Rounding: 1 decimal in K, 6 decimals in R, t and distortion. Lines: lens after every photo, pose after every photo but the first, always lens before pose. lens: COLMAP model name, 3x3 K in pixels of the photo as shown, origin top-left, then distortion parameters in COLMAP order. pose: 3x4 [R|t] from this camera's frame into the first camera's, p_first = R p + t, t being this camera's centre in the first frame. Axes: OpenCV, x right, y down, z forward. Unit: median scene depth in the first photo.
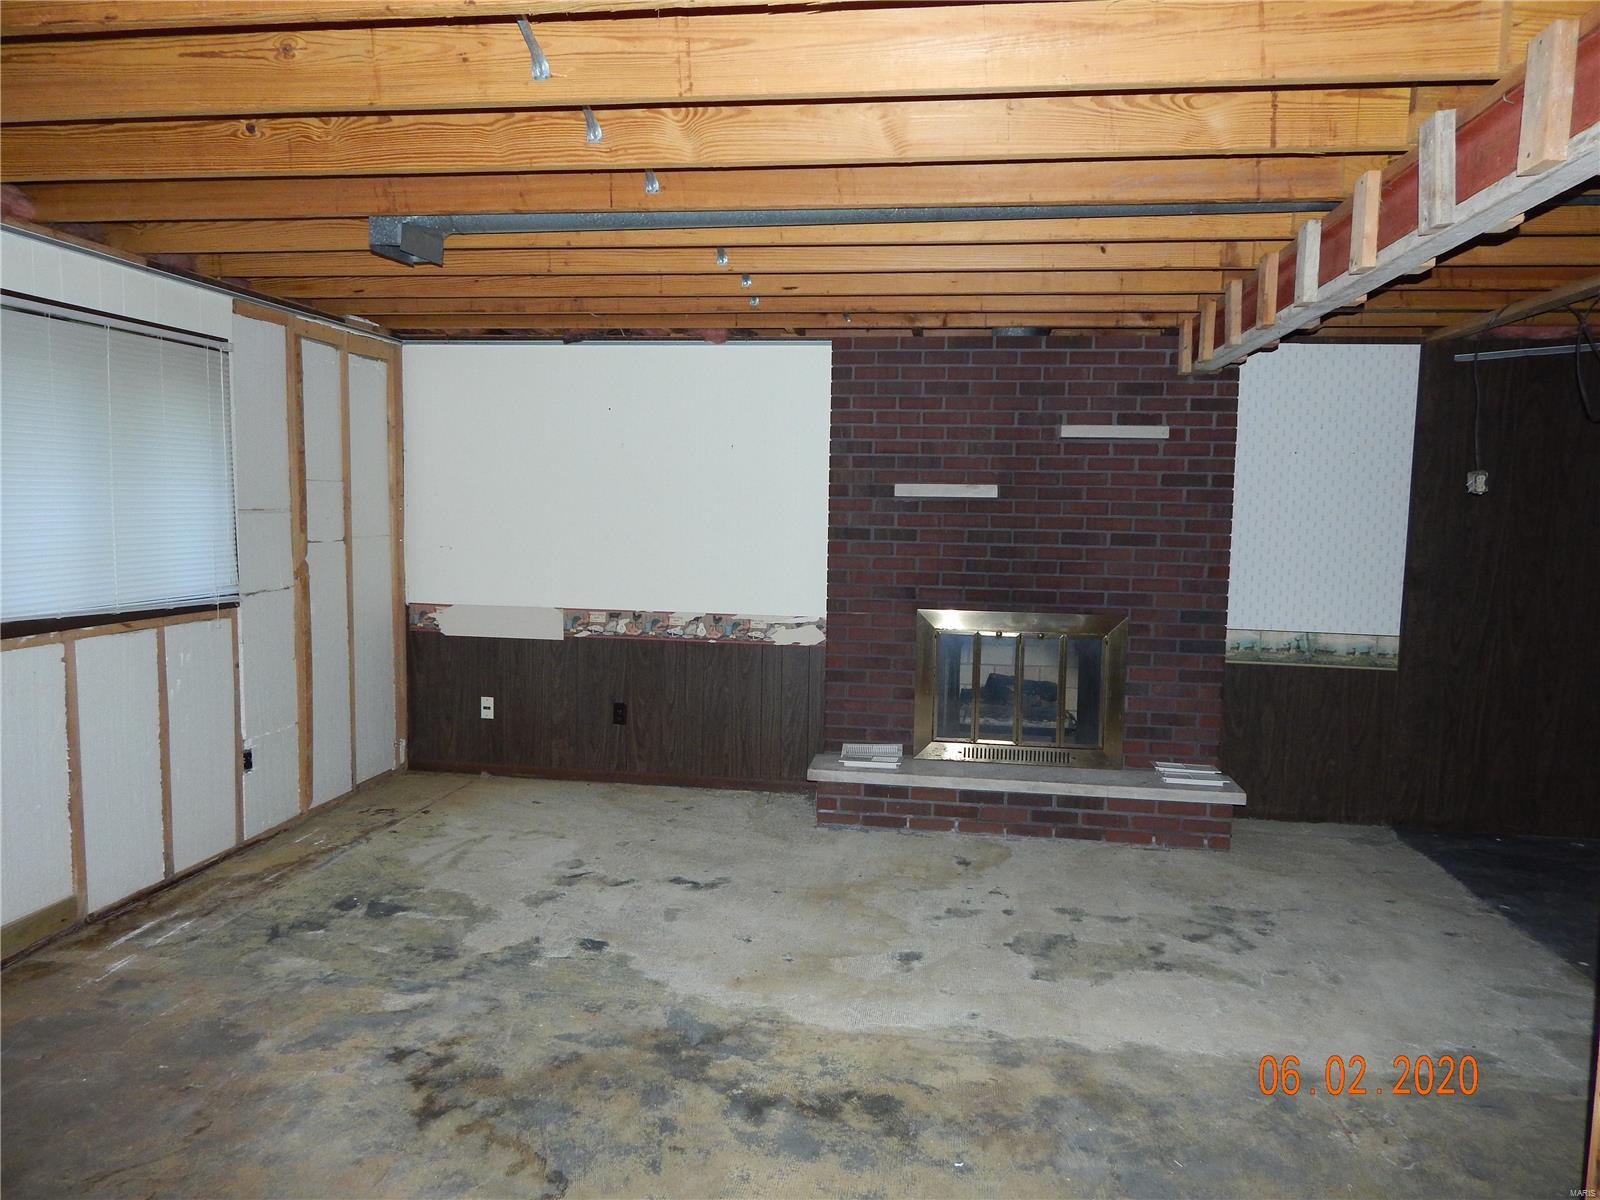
lens RADIAL K [[1053.8, 0, 801.0], [0, 1053.8, 599.8], [0, 0, 1]] dist [0.007059, -0.003647]
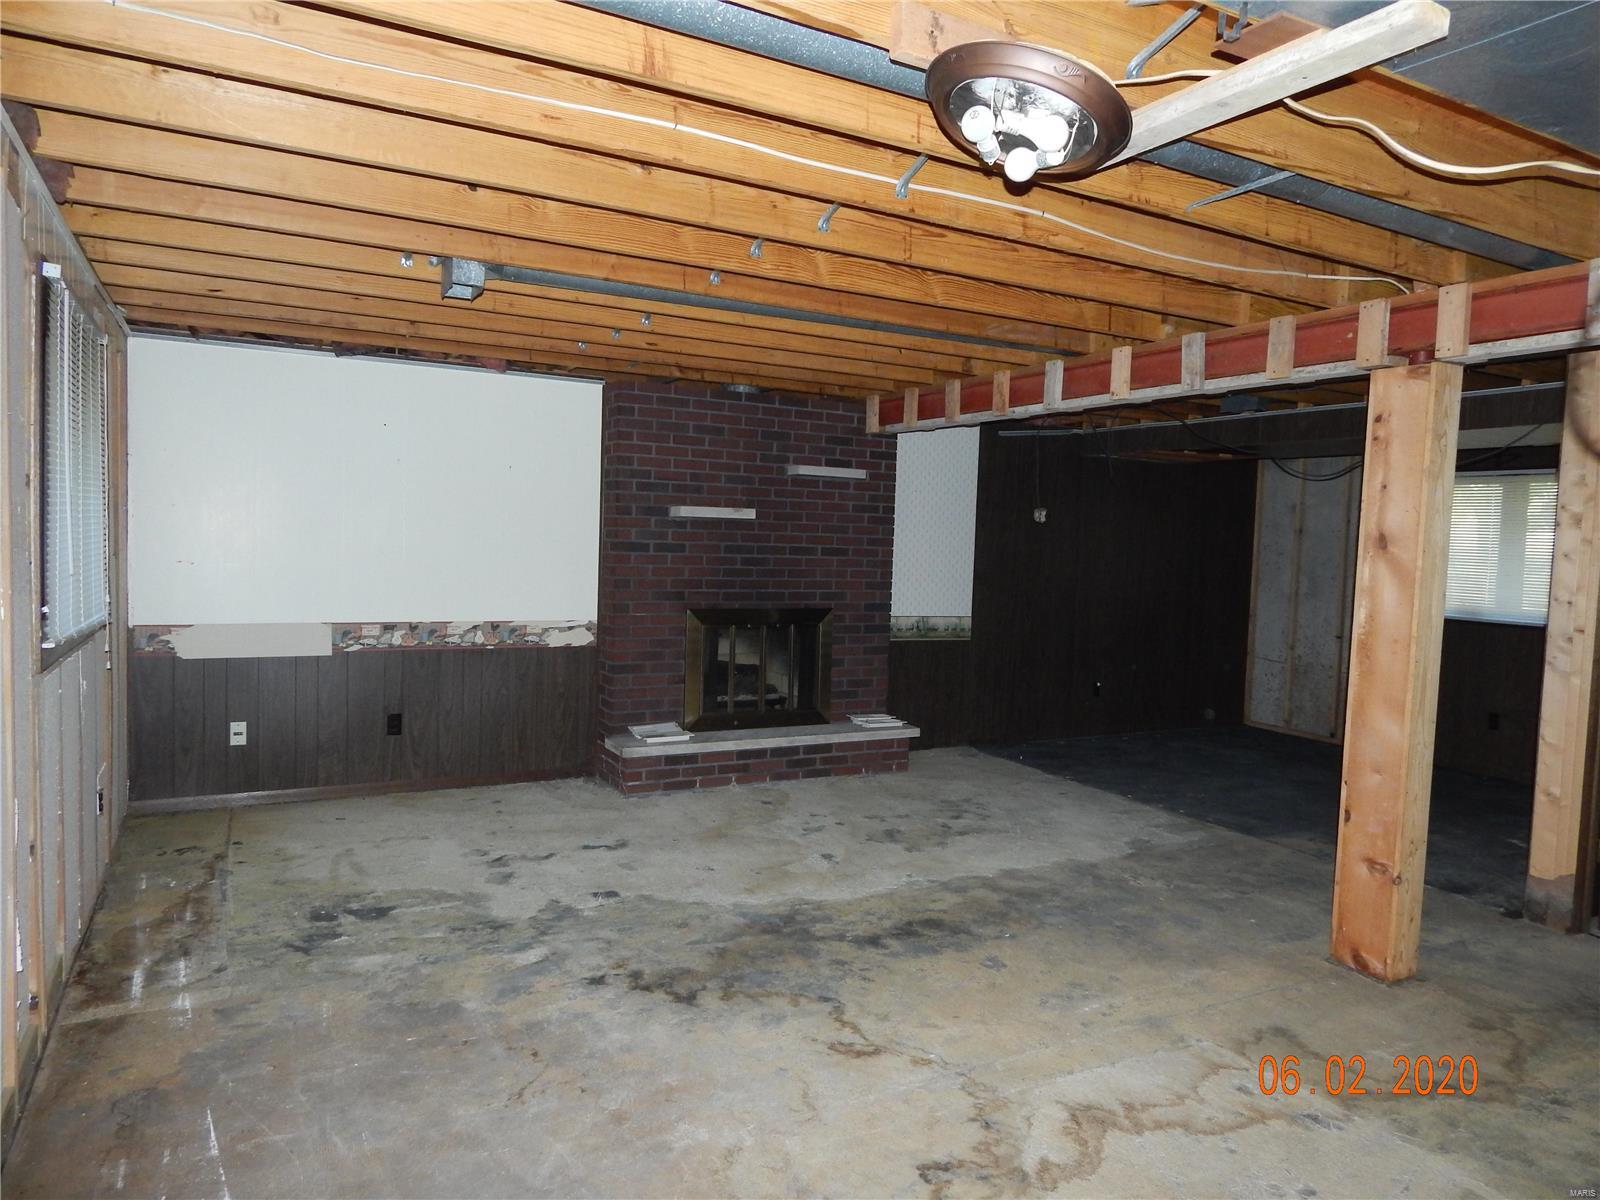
lens RADIAL K [[1053.8, 0, 809.0], [0, 1053.8, 599.0], [0, 0, 1]] dist [0.007059, -0.003647]
pose [[0.805375, -0.028390, 0.592085, -0.540956], [0.038900, 0.999231, -0.005001, 0.009517], [-0.591488, 0.027060, 0.805860, -0.069744]]
